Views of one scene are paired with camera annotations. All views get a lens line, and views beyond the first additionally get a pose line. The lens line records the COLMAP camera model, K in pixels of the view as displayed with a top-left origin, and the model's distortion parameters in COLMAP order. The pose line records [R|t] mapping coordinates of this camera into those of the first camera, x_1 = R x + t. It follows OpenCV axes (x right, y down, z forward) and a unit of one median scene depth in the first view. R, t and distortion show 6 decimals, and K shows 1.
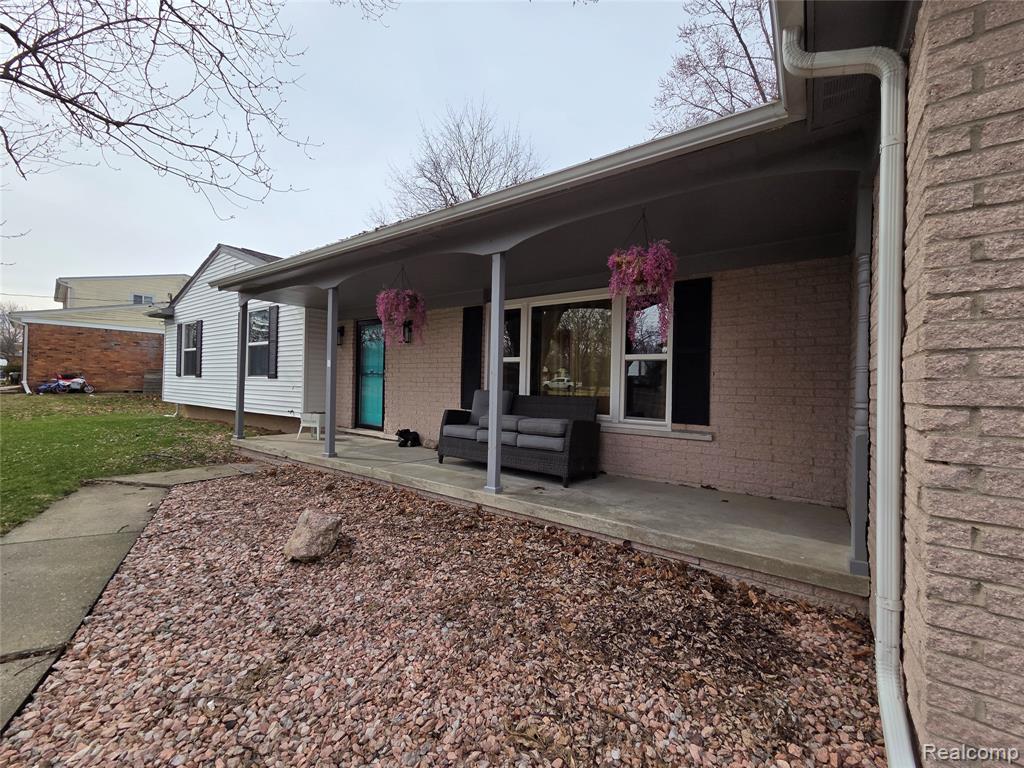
lens RADIAL K [[419.2, 0, 516.6], [0, 419.2, 381.5], [0, 0, 1]] dist [0.003699, -0.001098]
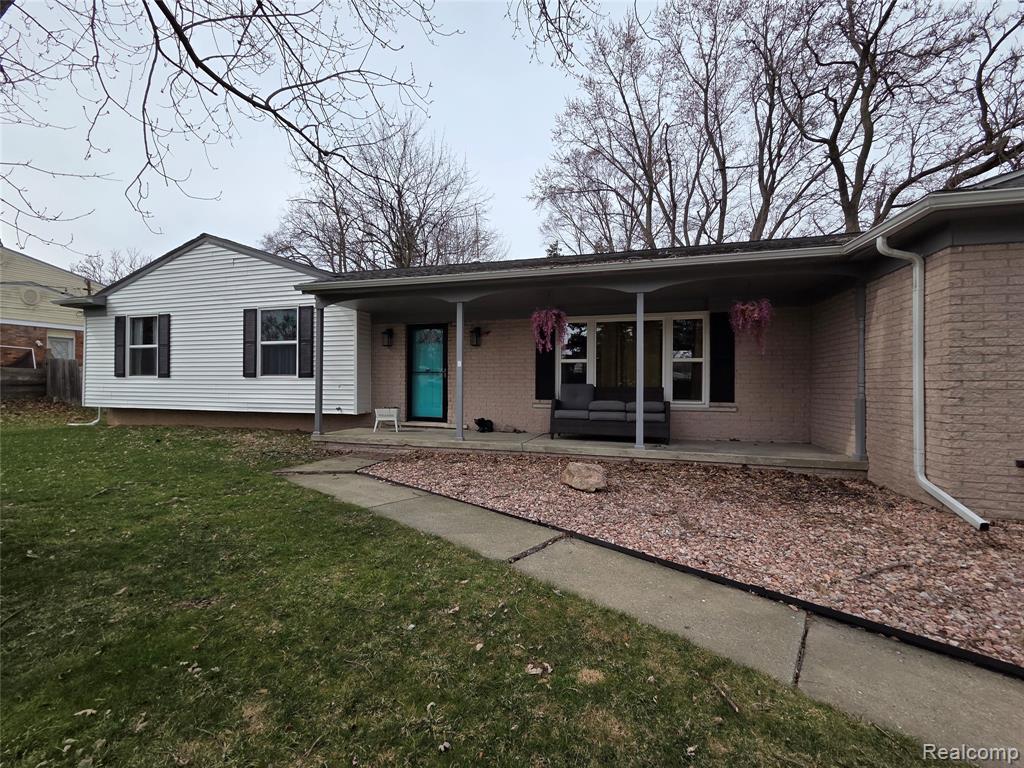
lens RADIAL K [[419.2, 0, 512.4], [0, 419.2, 381.8], [0, 0, 1]] dist [0.003699, -0.001098]
pose [[0.941475, -0.014518, 0.336769, -0.644433], [0.011902, 0.999881, 0.009830, -0.001286], [-0.336872, -0.005246, 0.941536, -0.179742]]
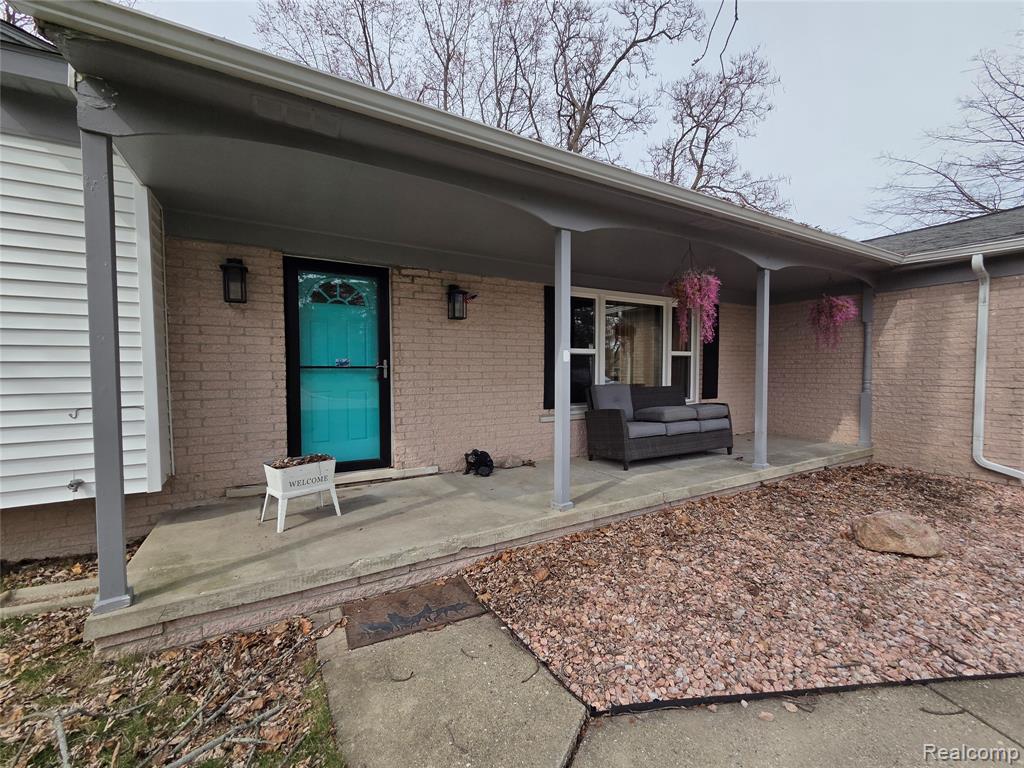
lens RADIAL K [[419.2, 0, 509.7], [0, 419.2, 378.4], [0, 0, 1]] dist [0.003699, -0.001098]
pose [[0.422203, -0.046620, 0.905302, -0.927055], [0.006464, 0.998806, 0.048421, -0.036163], [-0.906478, -0.014592, 0.422001, 0.736652]]
